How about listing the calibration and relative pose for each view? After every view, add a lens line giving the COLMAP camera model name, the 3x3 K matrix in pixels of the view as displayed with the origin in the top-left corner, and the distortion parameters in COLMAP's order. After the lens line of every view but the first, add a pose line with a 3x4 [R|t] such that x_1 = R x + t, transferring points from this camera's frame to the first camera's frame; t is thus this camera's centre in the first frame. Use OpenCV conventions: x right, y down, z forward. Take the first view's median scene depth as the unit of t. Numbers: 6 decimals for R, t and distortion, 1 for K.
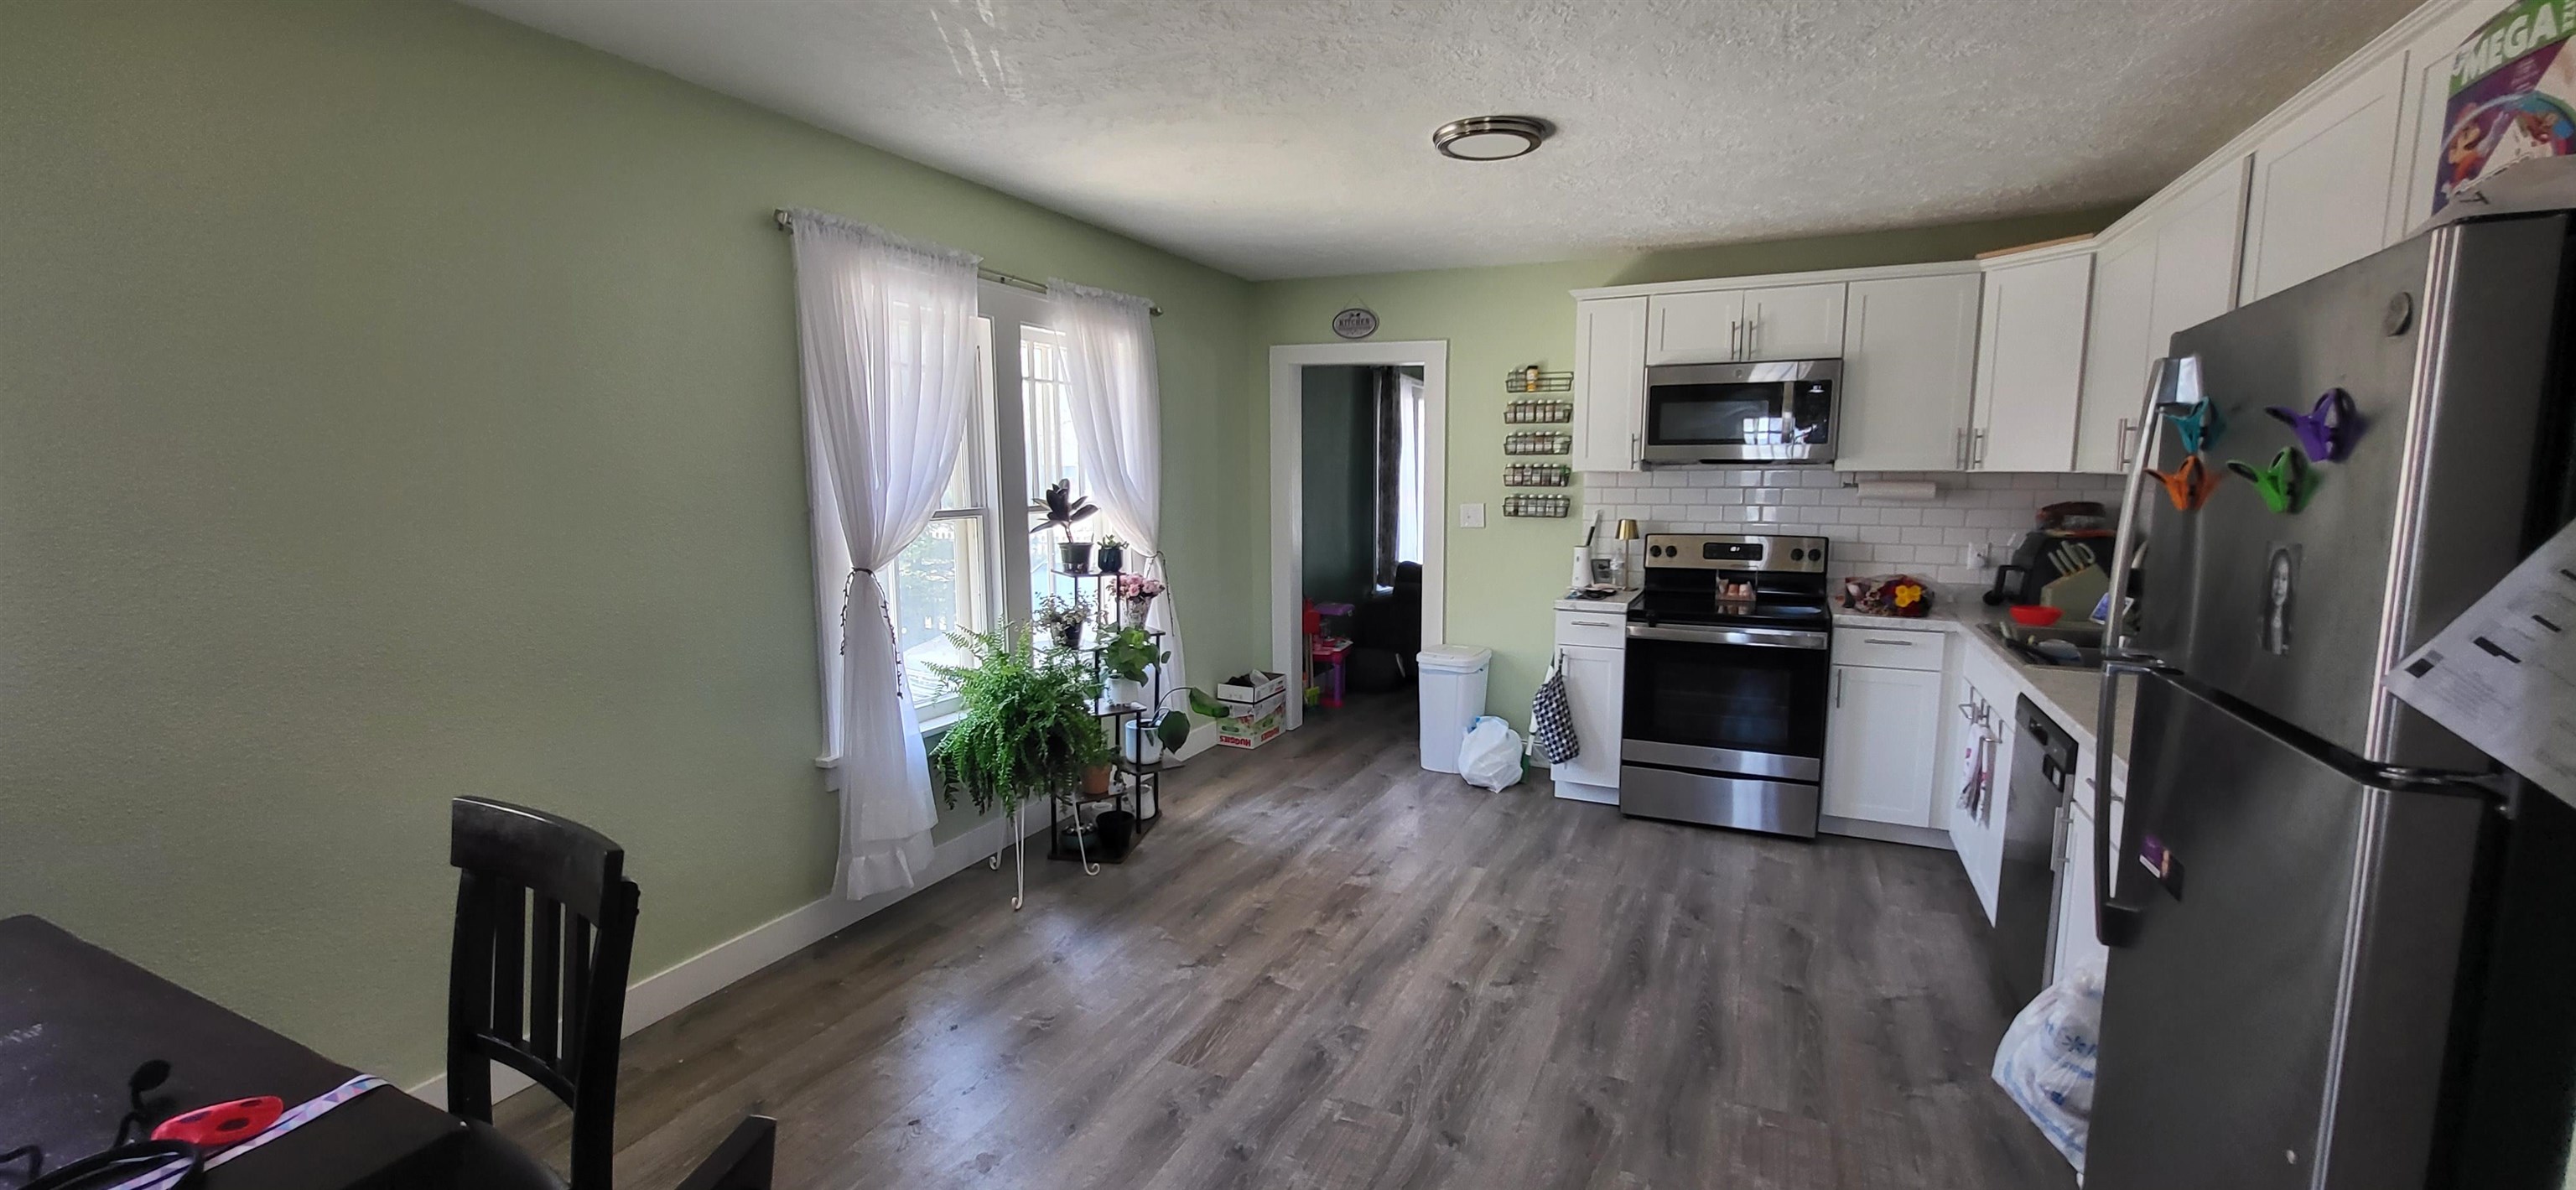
lens RADIAL K [[1015.2, 0, 1288.0], [0, 1015.2, 595.0], [0, 0, 1]] dist [-0.000325, 0.000050]
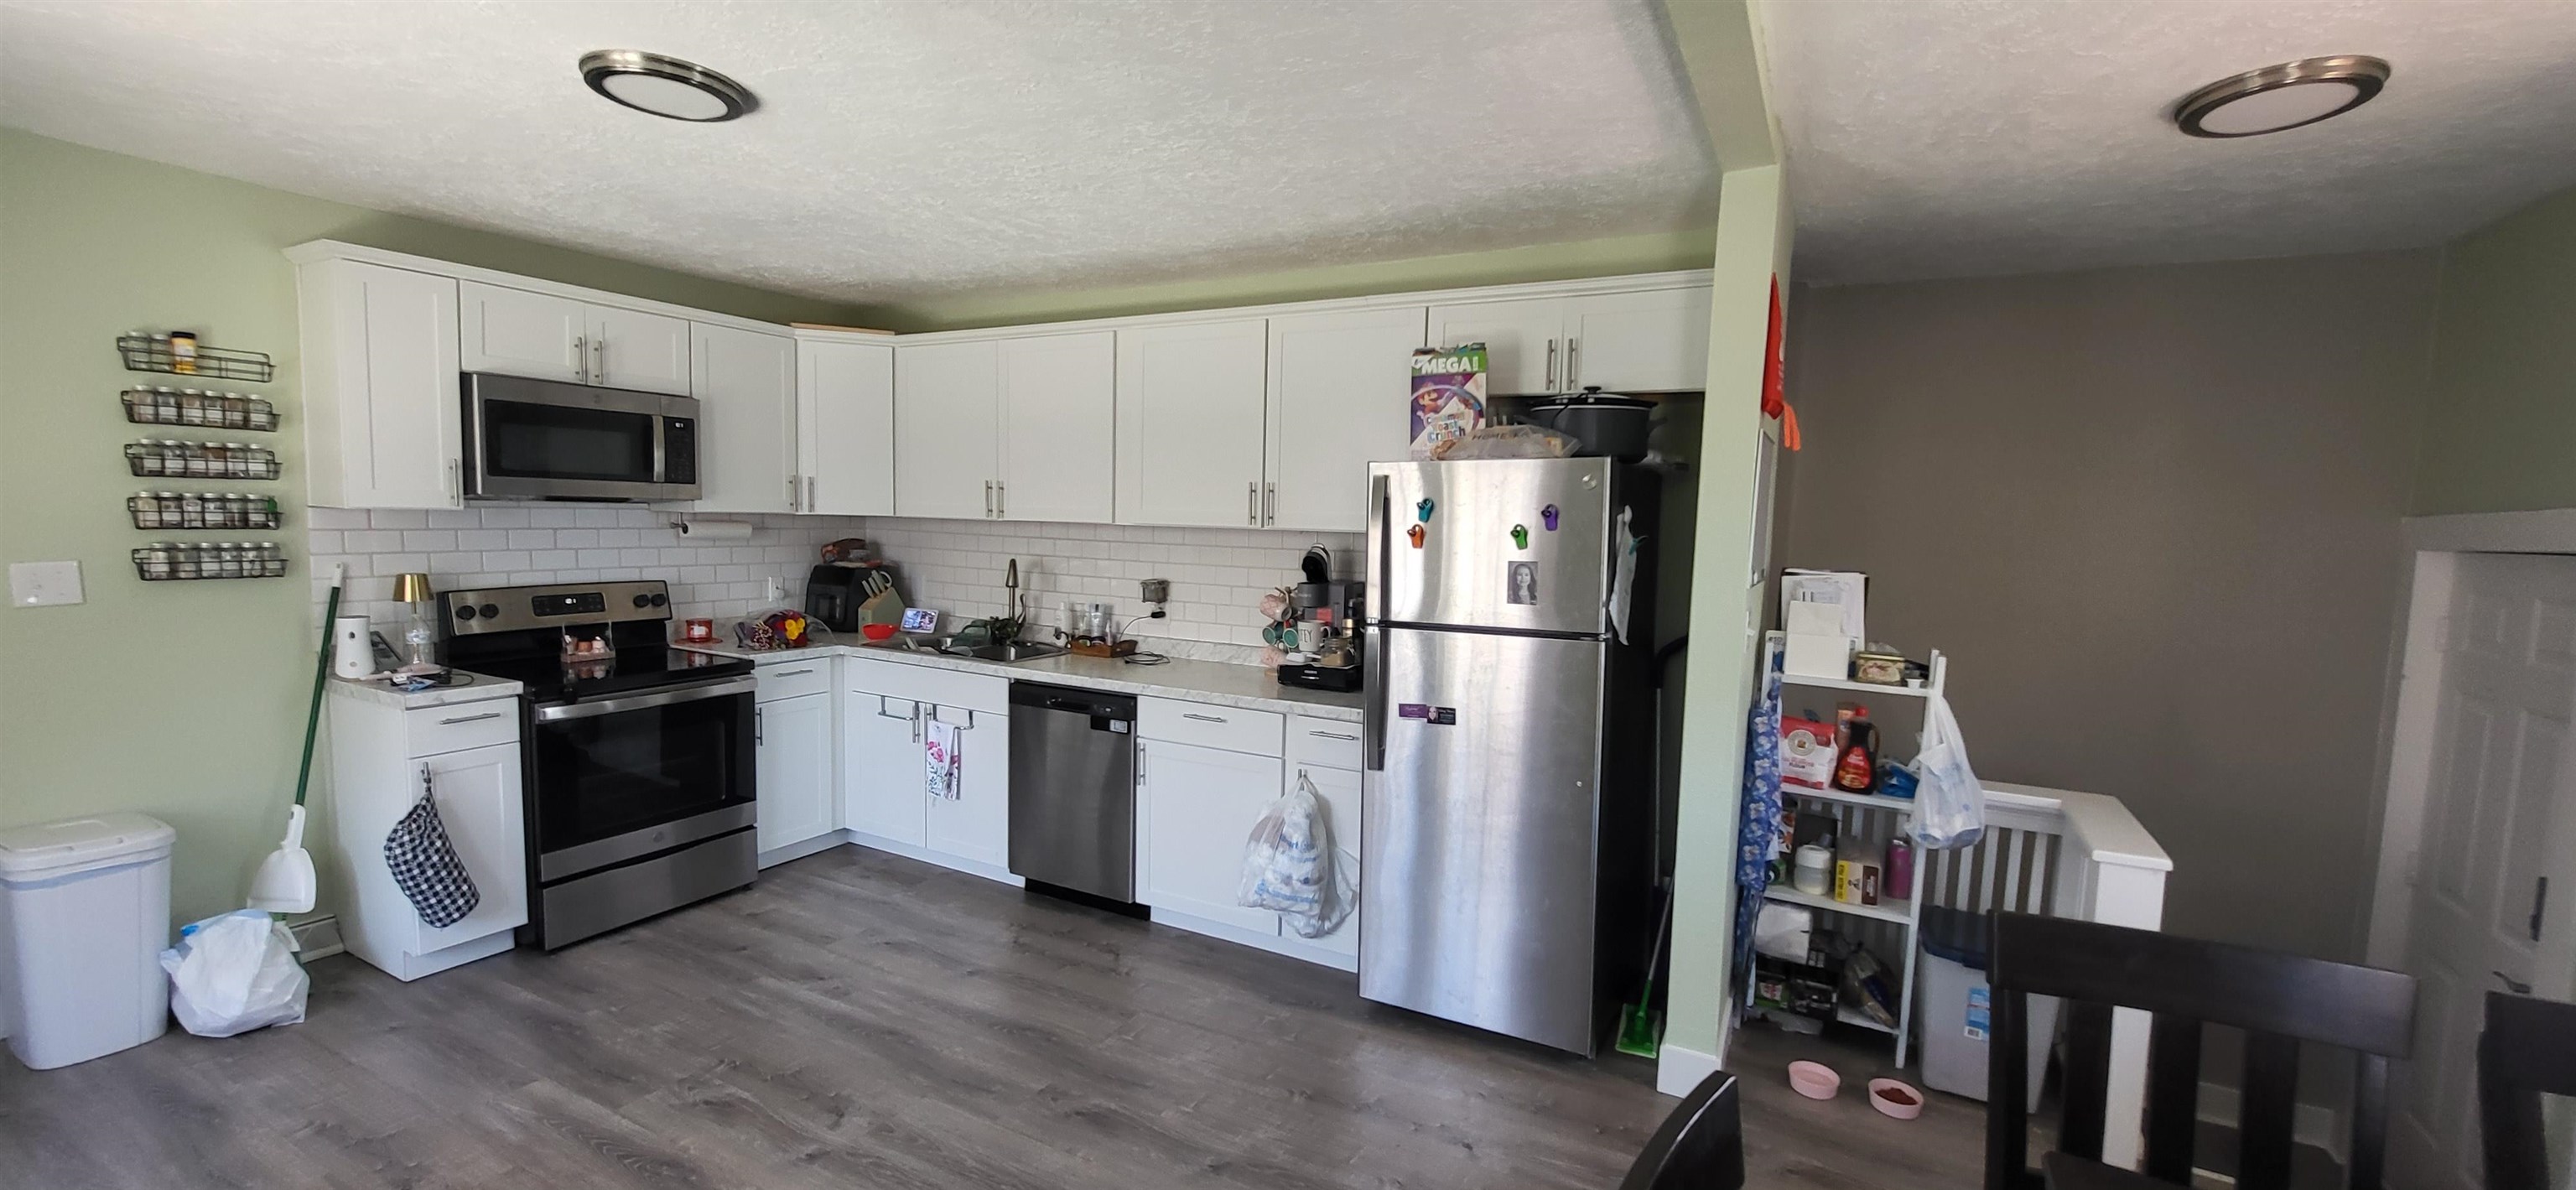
lens RADIAL K [[1018.1, 0, 1307.1], [0, 1018.1, 604.4], [0, 0, 1]] dist [-0.000535, -0.000612]
pose [[0.038667, -0.085477, 0.995590, -0.429018], [0.100290, 0.991636, 0.081242, -0.055848], [-0.994207, 0.096707, 0.046916, 0.385946]]
